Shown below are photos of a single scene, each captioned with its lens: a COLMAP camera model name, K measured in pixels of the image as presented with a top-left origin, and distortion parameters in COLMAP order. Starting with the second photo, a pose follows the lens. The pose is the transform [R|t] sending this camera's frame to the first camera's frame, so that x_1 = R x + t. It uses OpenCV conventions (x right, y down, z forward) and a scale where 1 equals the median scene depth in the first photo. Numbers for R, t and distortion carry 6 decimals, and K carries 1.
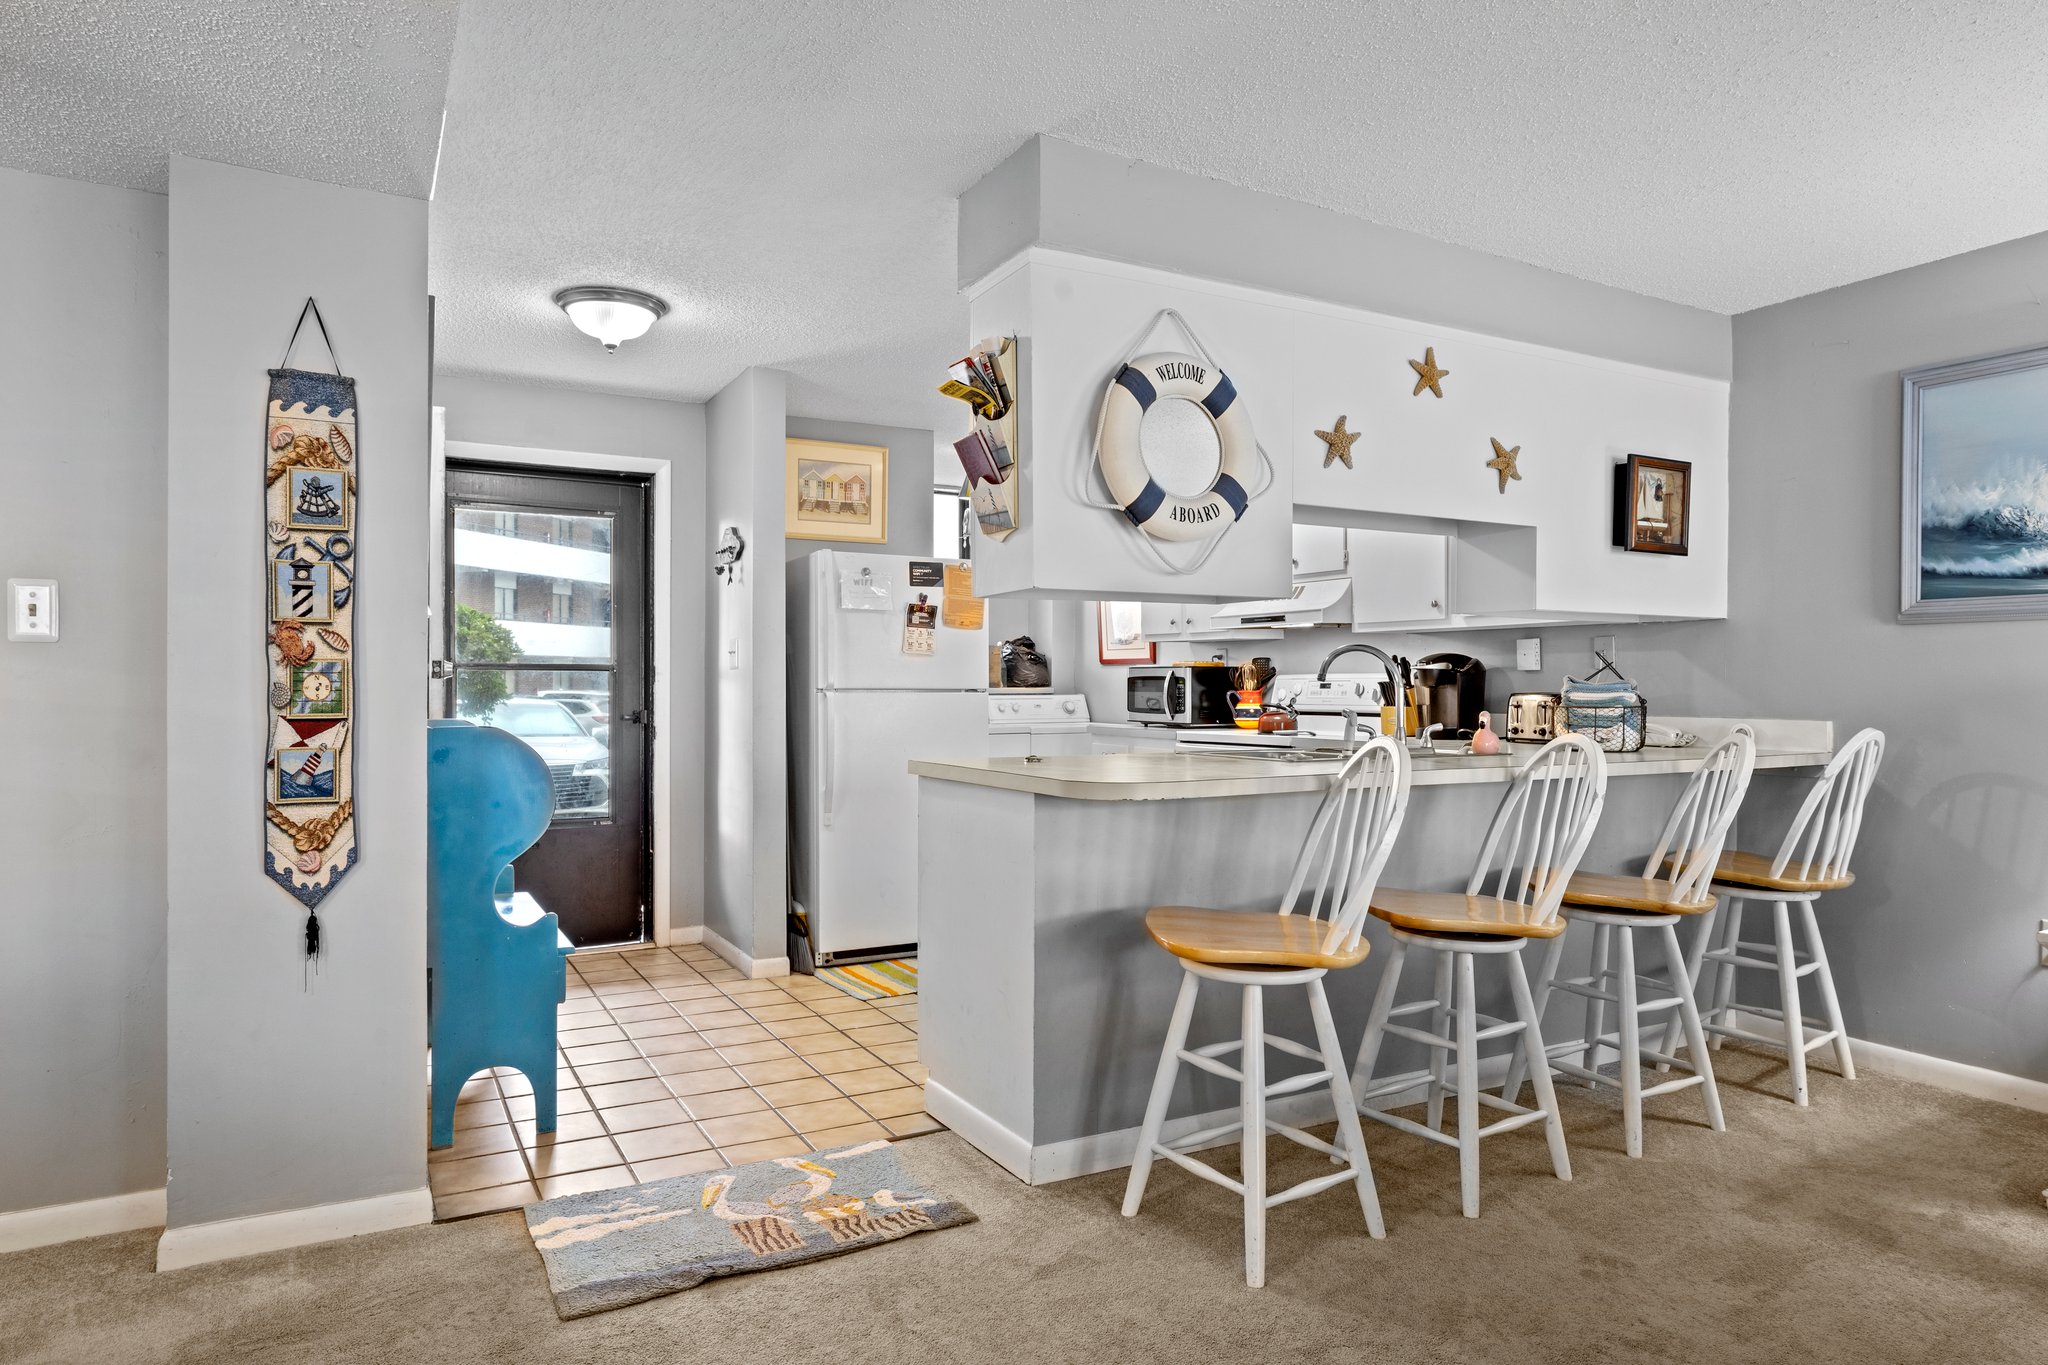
lens RADIAL K [[1236.5, 0, 1010.5], [0, 1236.5, 689.1], [0, 0, 1]] dist [-0.003473, 0.002510]
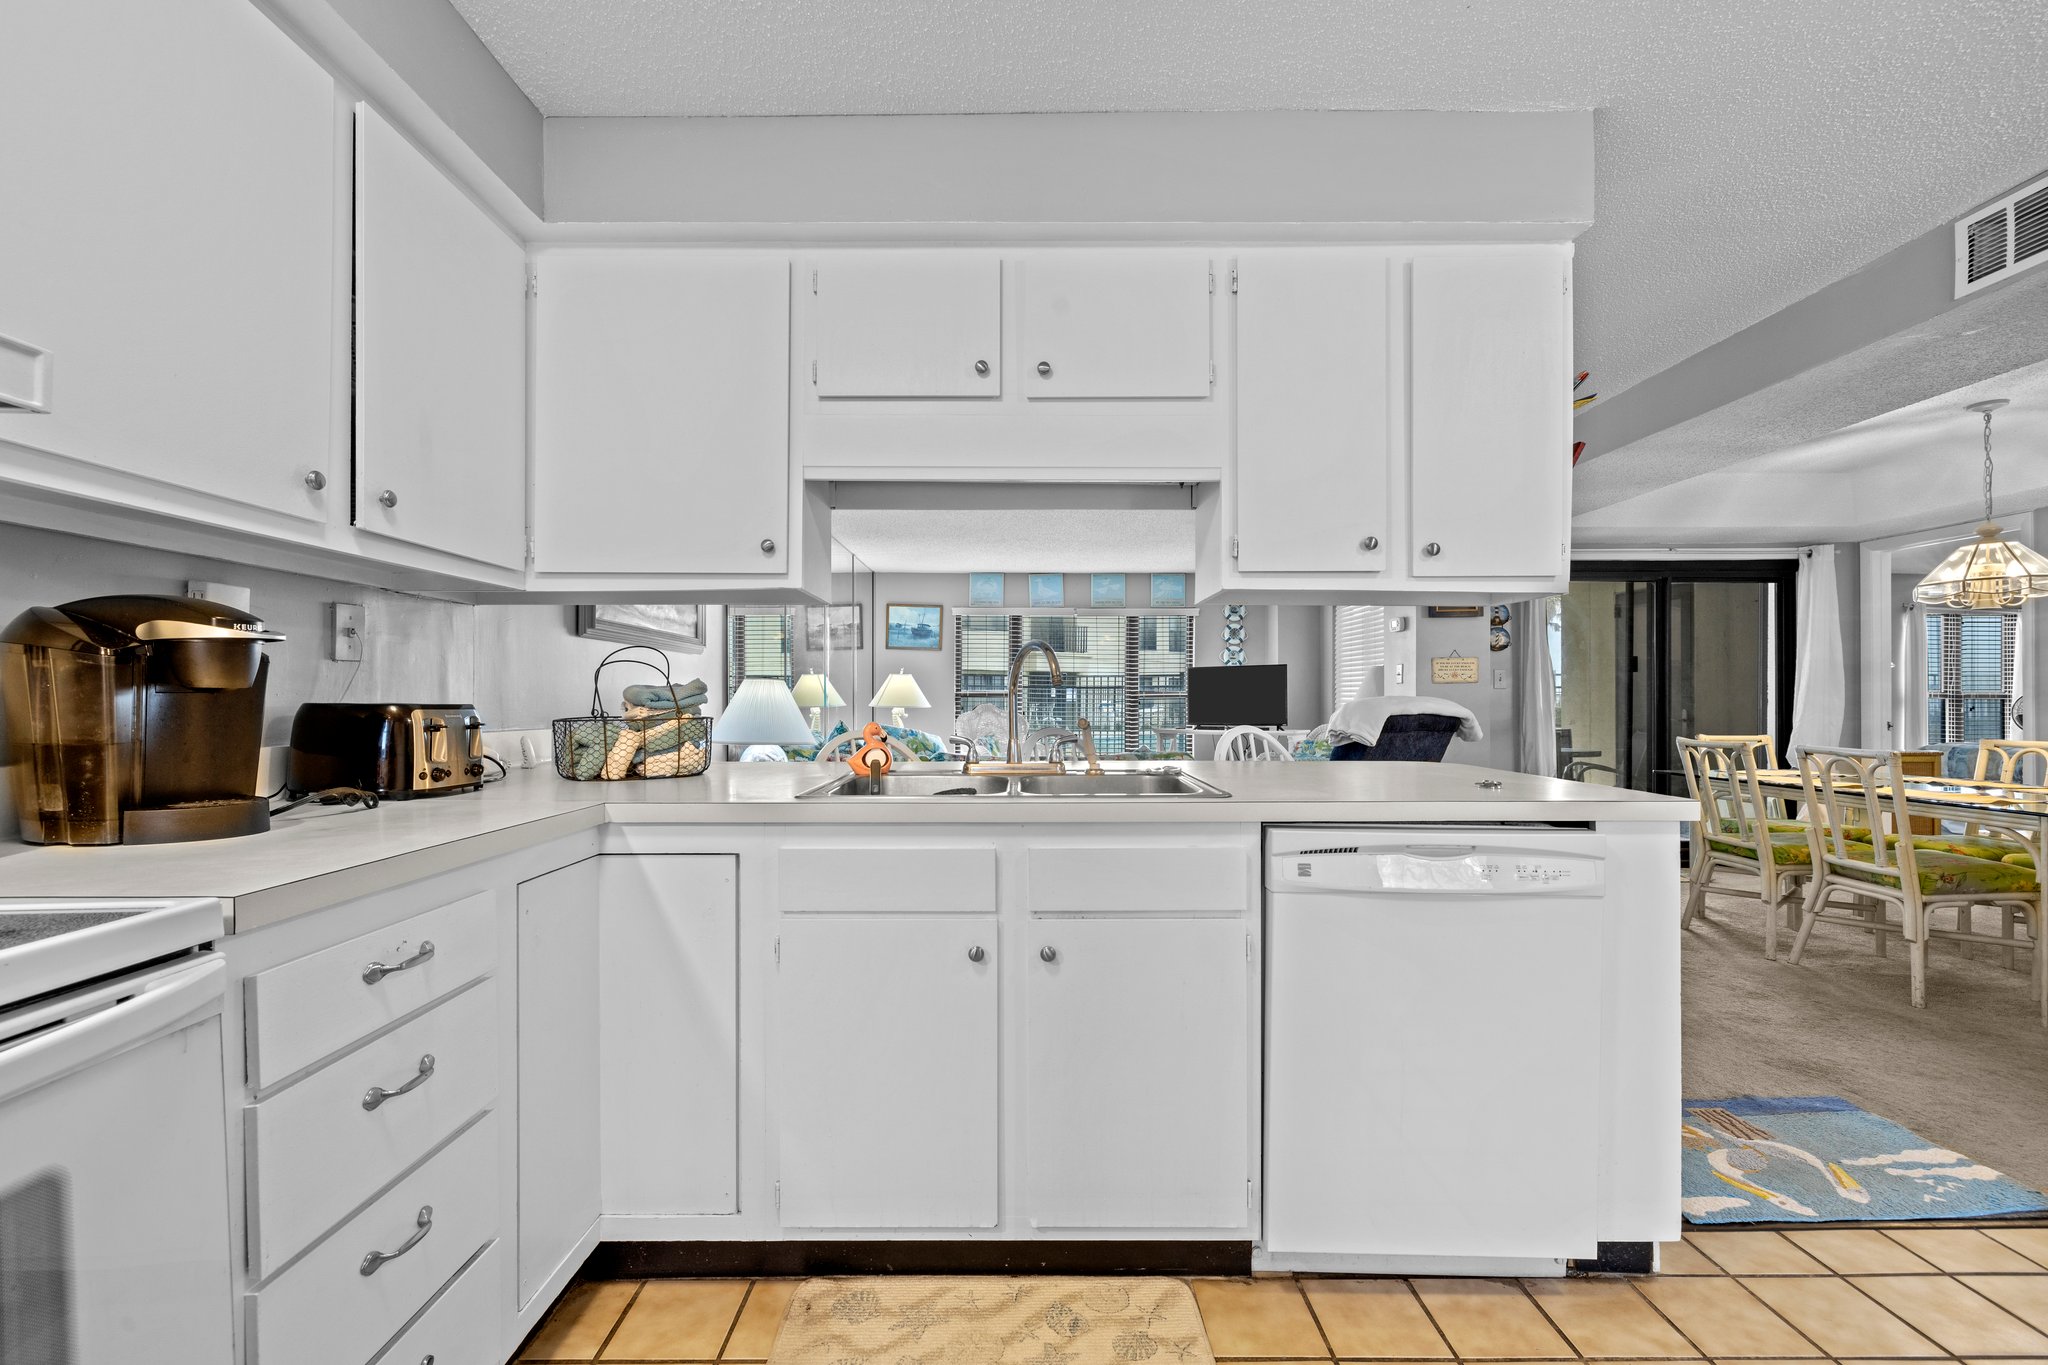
lens RADIAL K [[856.7, 0, 1022.3], [0, 856.7, 697.3], [0, 0, 1]] dist [0.001544, -0.000667]
pose [[-0.881788, 0.000132, 0.471645, 0.022235], [0.000862, 0.999999, 0.001332, 0.000192], [-0.471644, 0.001582, -0.881787, 1.568361]]
